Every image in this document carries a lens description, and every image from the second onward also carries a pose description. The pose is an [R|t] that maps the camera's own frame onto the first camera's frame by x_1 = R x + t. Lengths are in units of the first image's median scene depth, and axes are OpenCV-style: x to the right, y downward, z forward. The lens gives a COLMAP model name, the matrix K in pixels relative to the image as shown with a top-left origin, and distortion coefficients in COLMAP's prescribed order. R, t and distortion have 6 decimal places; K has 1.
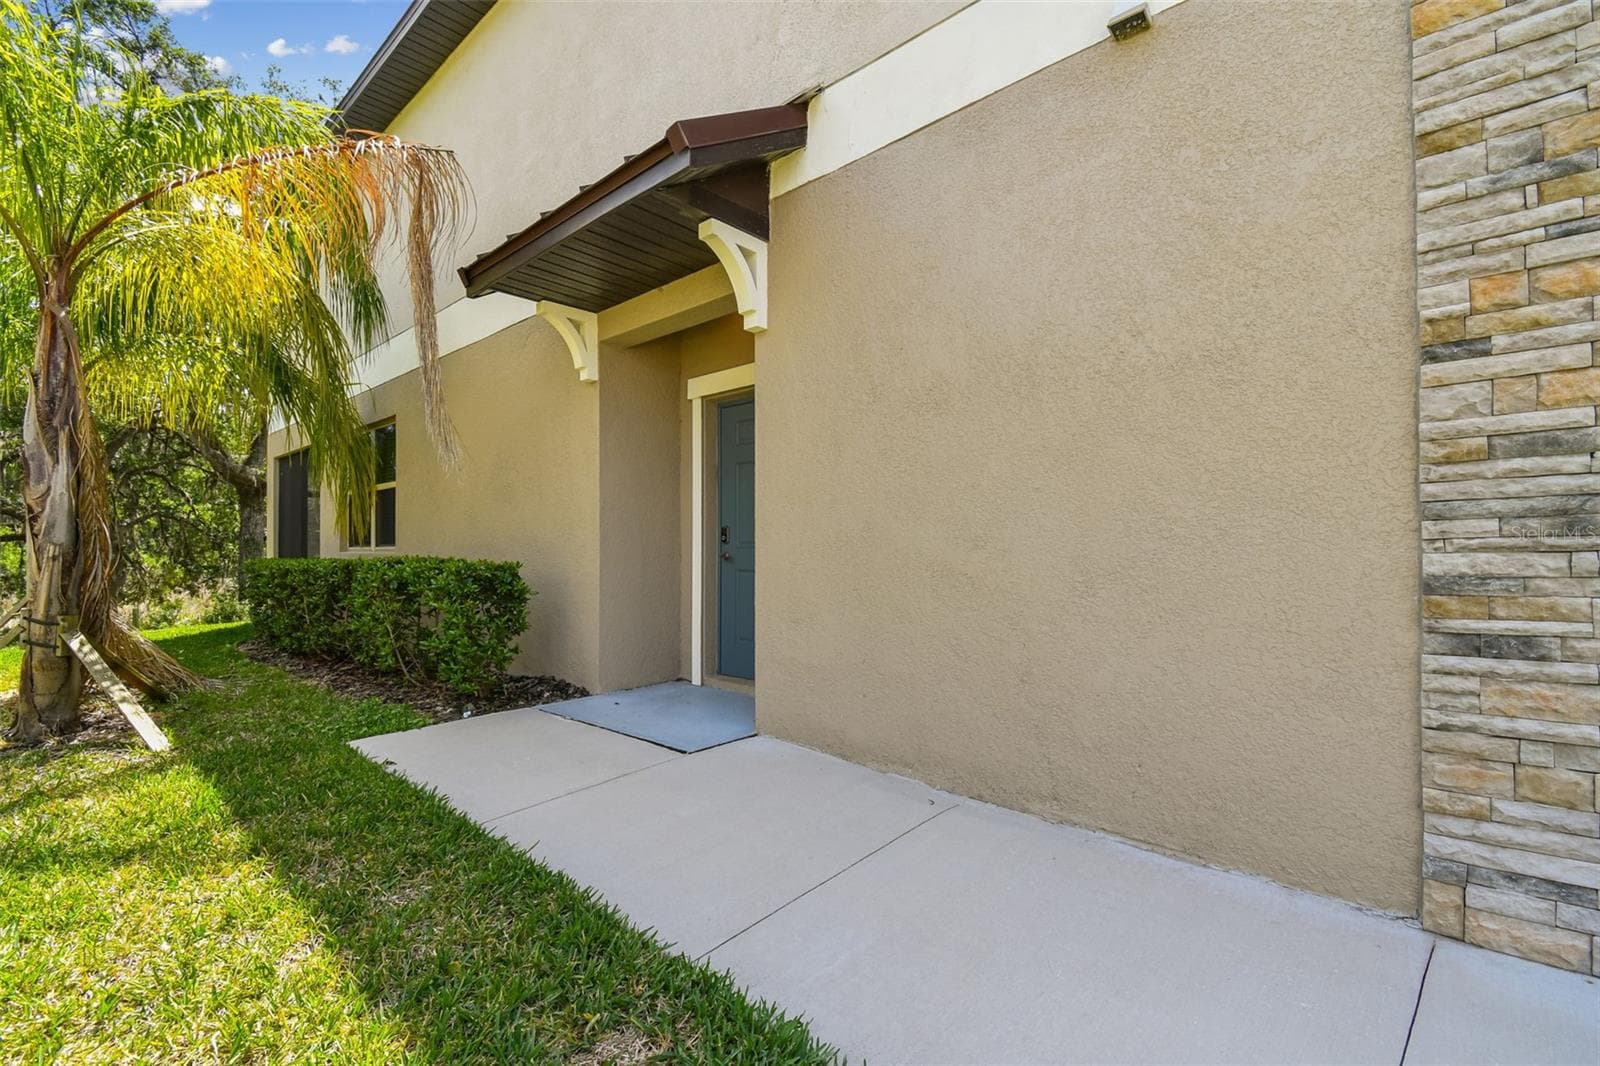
lens RADIAL K [[723.1, 0, 808.7], [0, 723.1, 540.3], [0, 0, 1]] dist [0.032599, -0.018885]
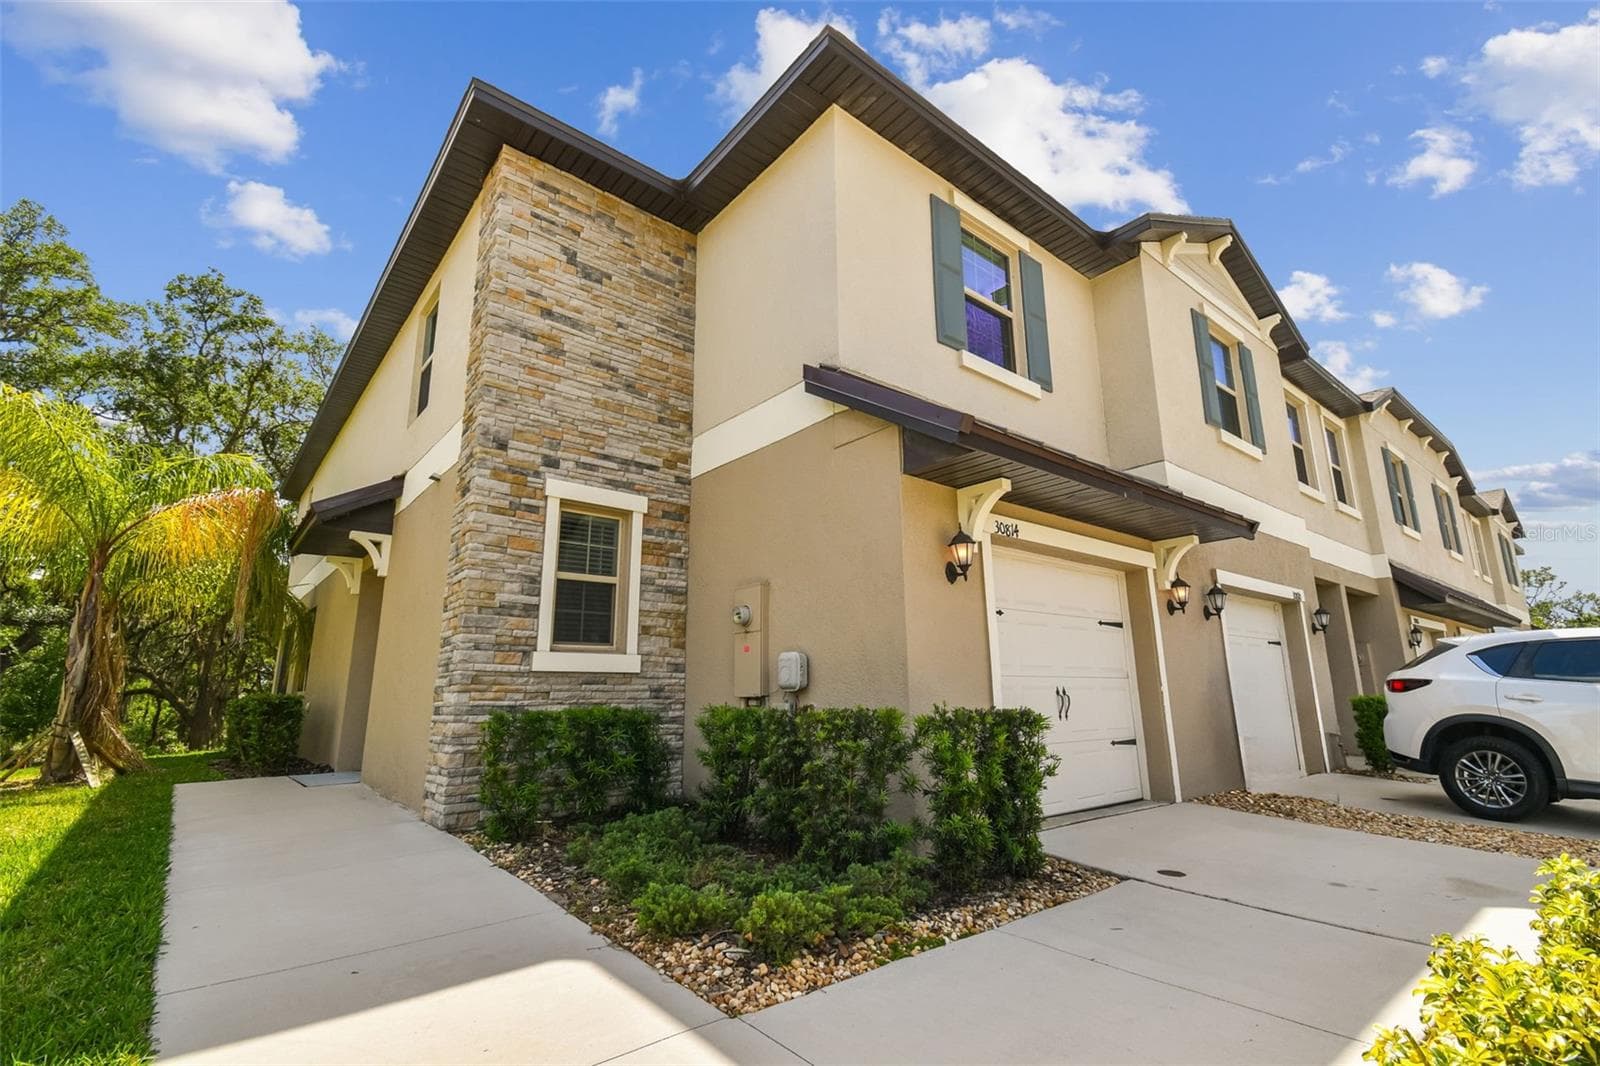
lens RADIAL K [[723.1, 0, 811.4], [0, 723.1, 537.4], [0, 0, 1]] dist [0.032599, -0.018885]
pose [[0.991960, -0.036096, -0.121291, 1.541602], [0.010820, 0.979139, -0.202904, 0.041299], [0.126085, 0.199960, 0.971658, -0.984360]]
